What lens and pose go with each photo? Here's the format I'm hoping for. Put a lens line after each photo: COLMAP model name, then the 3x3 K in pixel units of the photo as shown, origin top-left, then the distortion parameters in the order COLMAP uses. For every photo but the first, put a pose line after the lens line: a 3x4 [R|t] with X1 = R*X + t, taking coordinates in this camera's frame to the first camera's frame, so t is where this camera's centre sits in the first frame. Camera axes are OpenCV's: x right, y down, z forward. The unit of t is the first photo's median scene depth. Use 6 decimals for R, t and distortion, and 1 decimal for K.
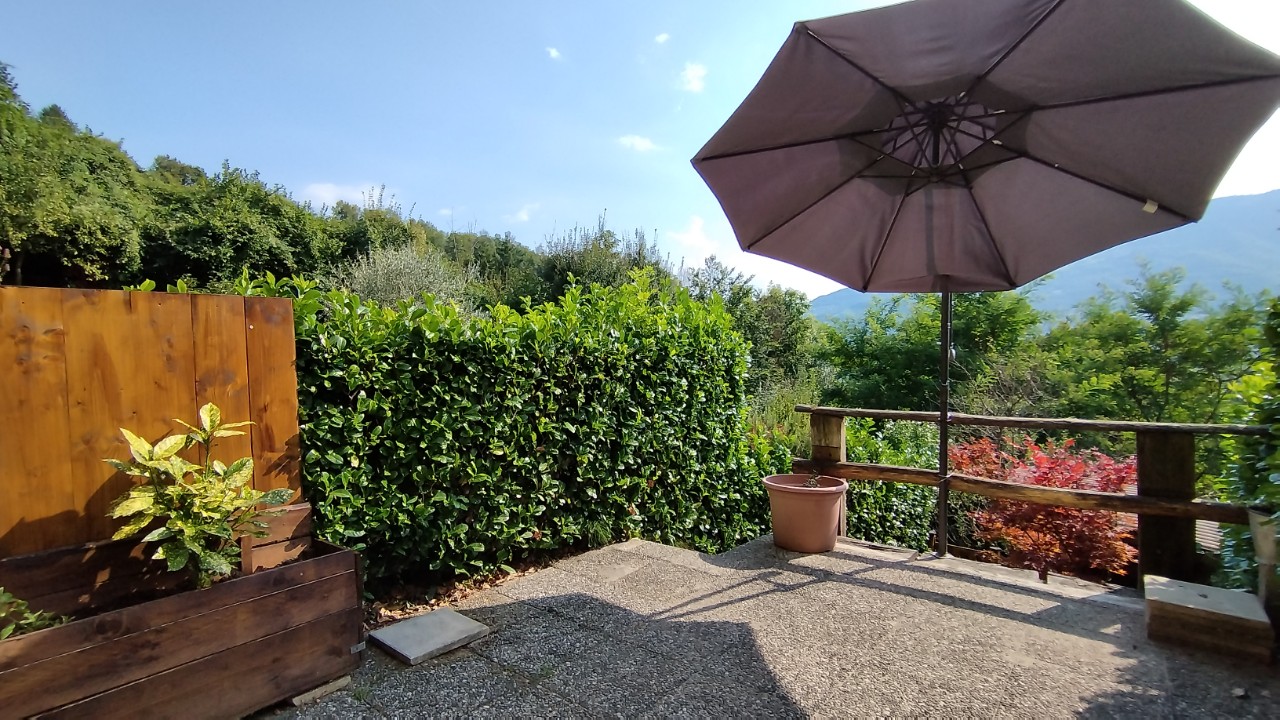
lens RADIAL K [[587.9, 0, 637.3], [0, 587.9, 369.0], [0, 0, 1]] dist [-0.002030, -0.000234]
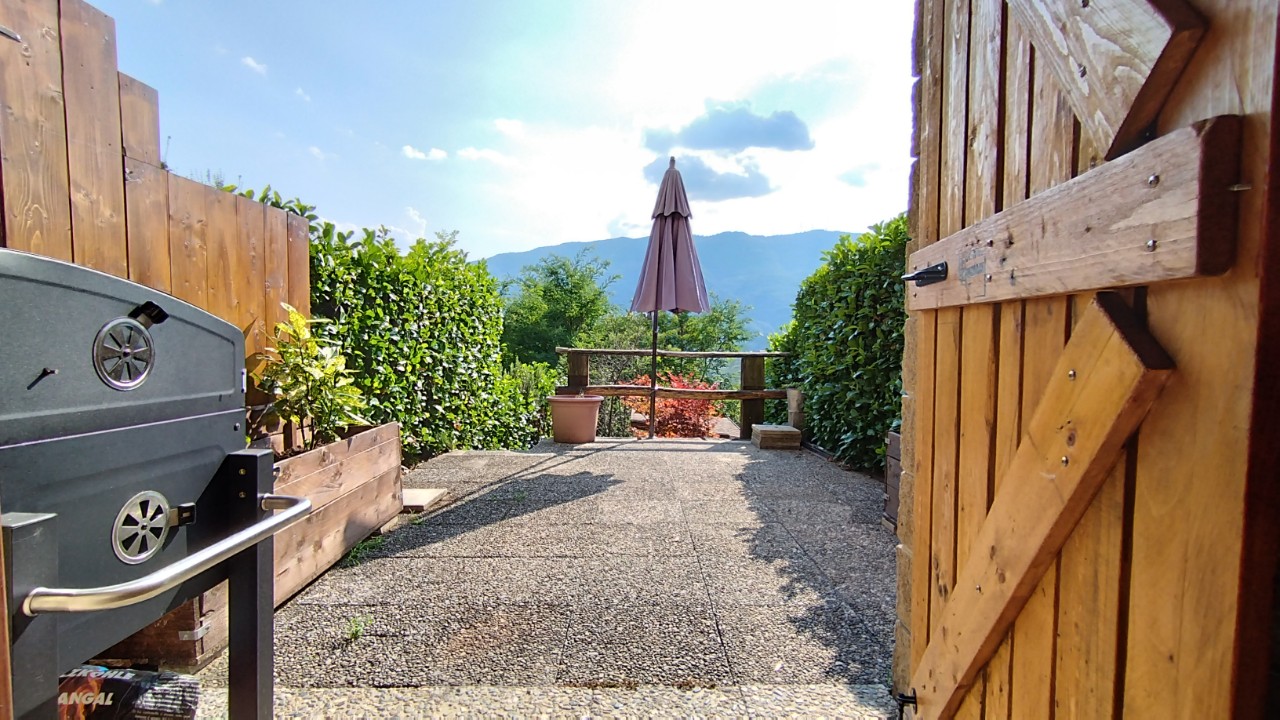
lens RADIAL K [[587.9, 0, 637.3], [0, 587.9, 369.0], [0, 0, 1]] dist [-0.002030, -0.000234]
pose [[0.759827, -0.000247, 0.650126, -0.827758], [-0.017071, 0.999648, 0.020331, 0.137448], [-0.649901, -0.026546, 0.759555, -0.303839]]
